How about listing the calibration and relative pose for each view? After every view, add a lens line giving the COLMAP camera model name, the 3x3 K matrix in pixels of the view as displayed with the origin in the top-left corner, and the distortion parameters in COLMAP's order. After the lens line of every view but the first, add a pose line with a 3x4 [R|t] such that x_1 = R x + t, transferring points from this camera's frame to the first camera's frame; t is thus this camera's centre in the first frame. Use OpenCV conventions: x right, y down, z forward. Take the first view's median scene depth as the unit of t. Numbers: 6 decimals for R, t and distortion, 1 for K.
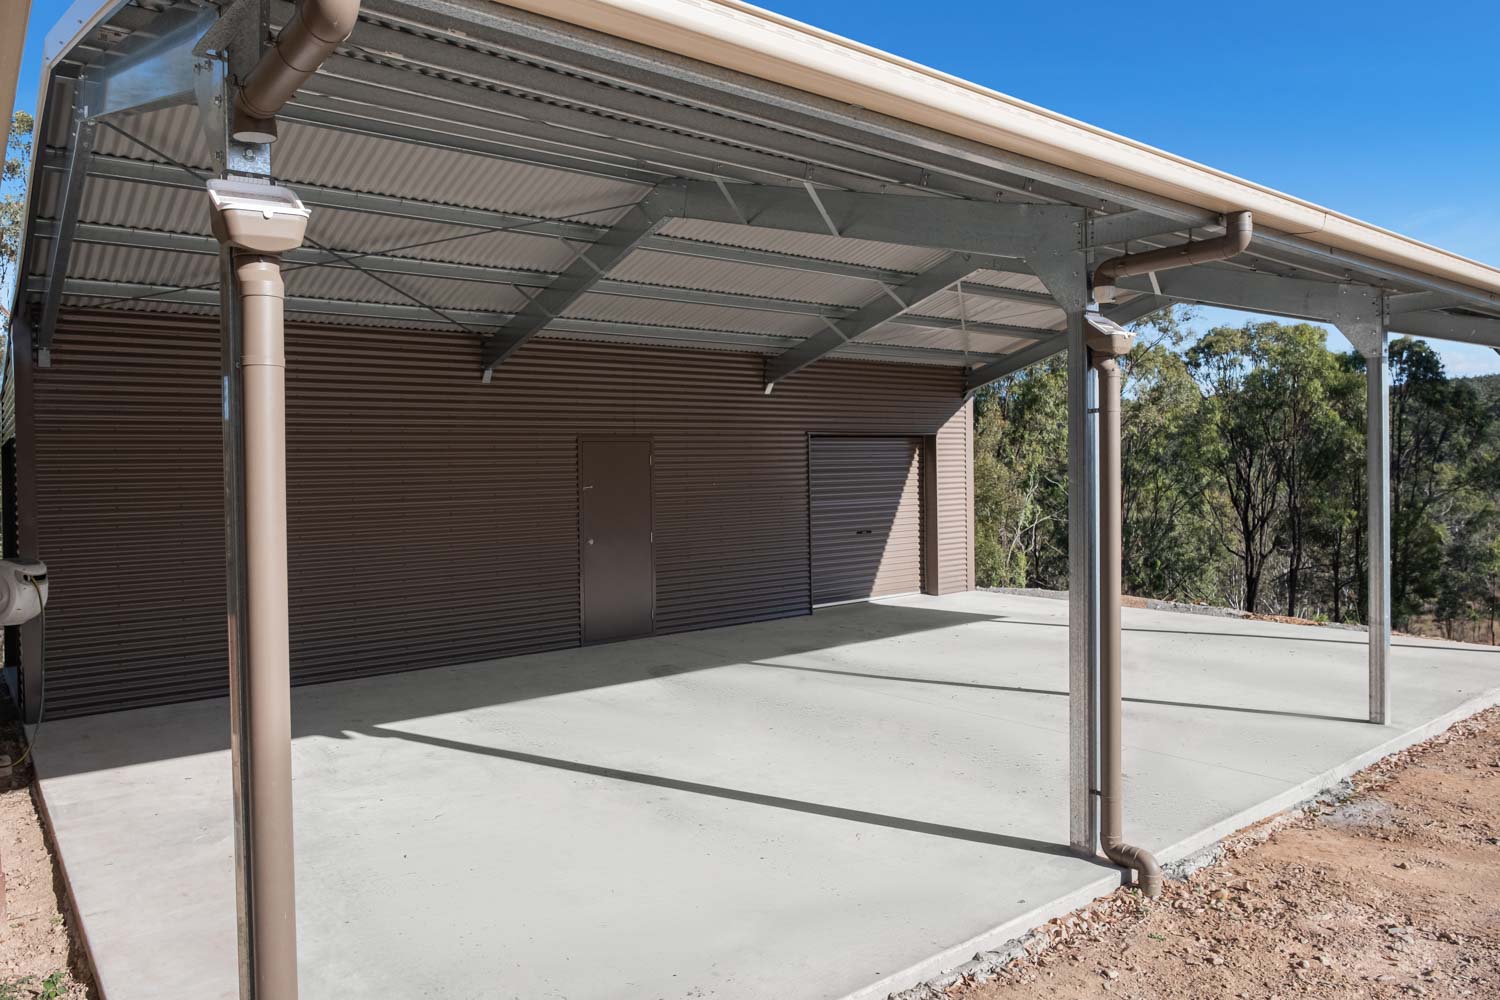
lens RADIAL K [[1034.9, 0, 747.5], [0, 1034.9, 468.7], [0, 0, 1]] dist [0.001250, -0.001311]
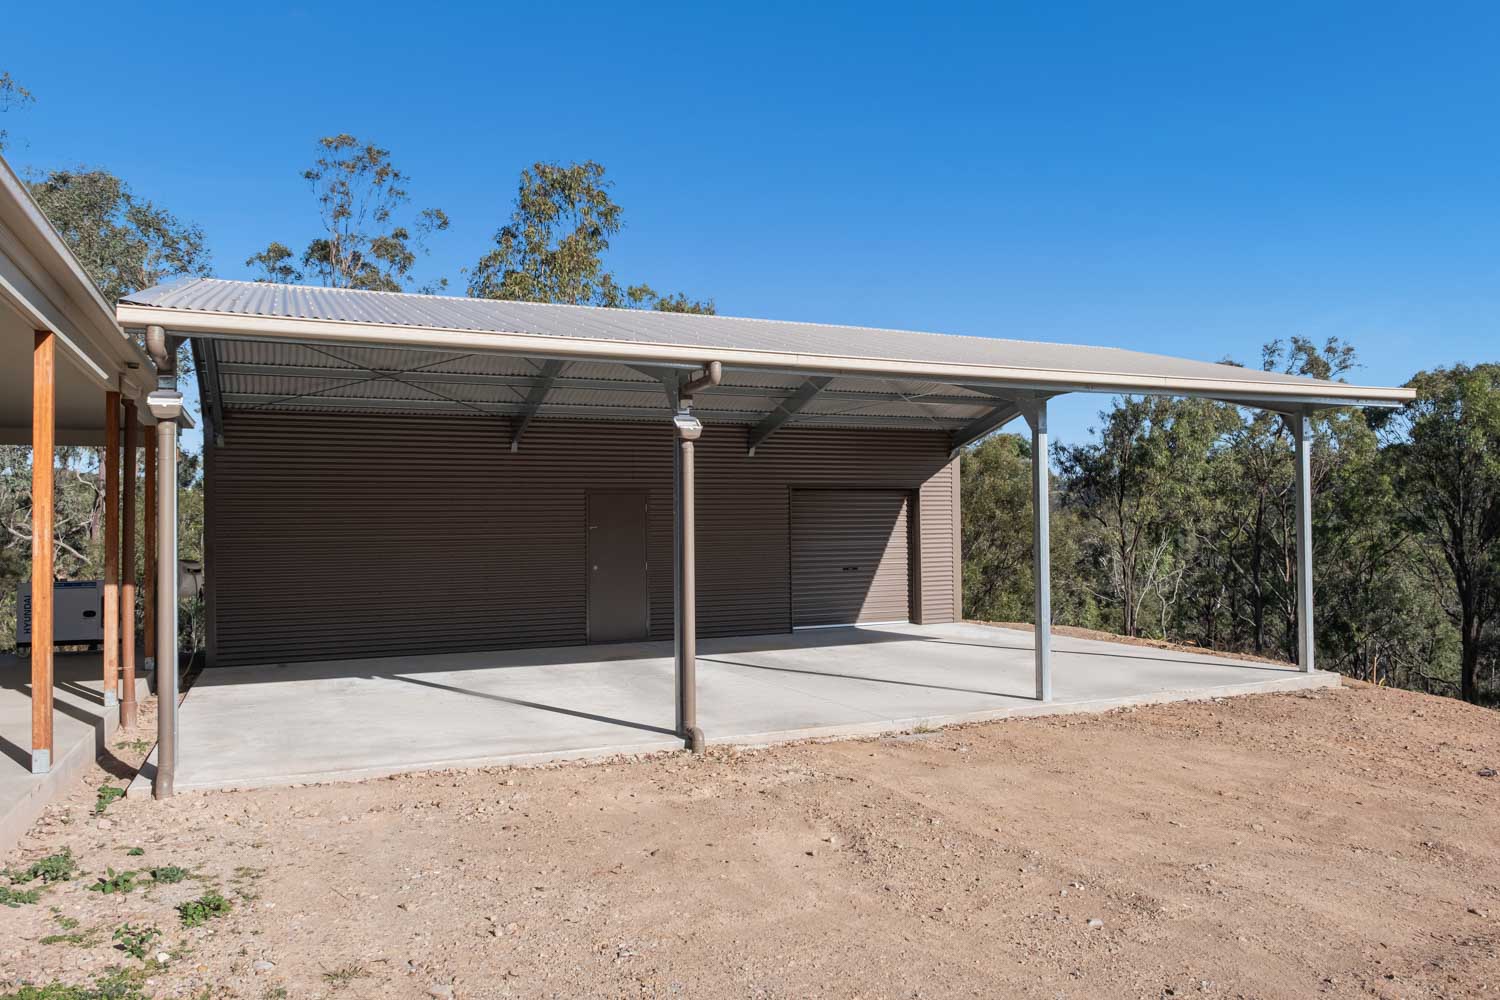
lens RADIAL K [[1057.2, 0, 750.0], [0, 1057.2, 500.0], [0, 0, 1]] dist [0.003359, 0.001131]
pose [[0.970141, 0.001594, -0.242537, 0.319087], [-0.007145, 0.999732, -0.022010, 0.009591], [0.242437, 0.023086, 0.969892, -0.245435]]
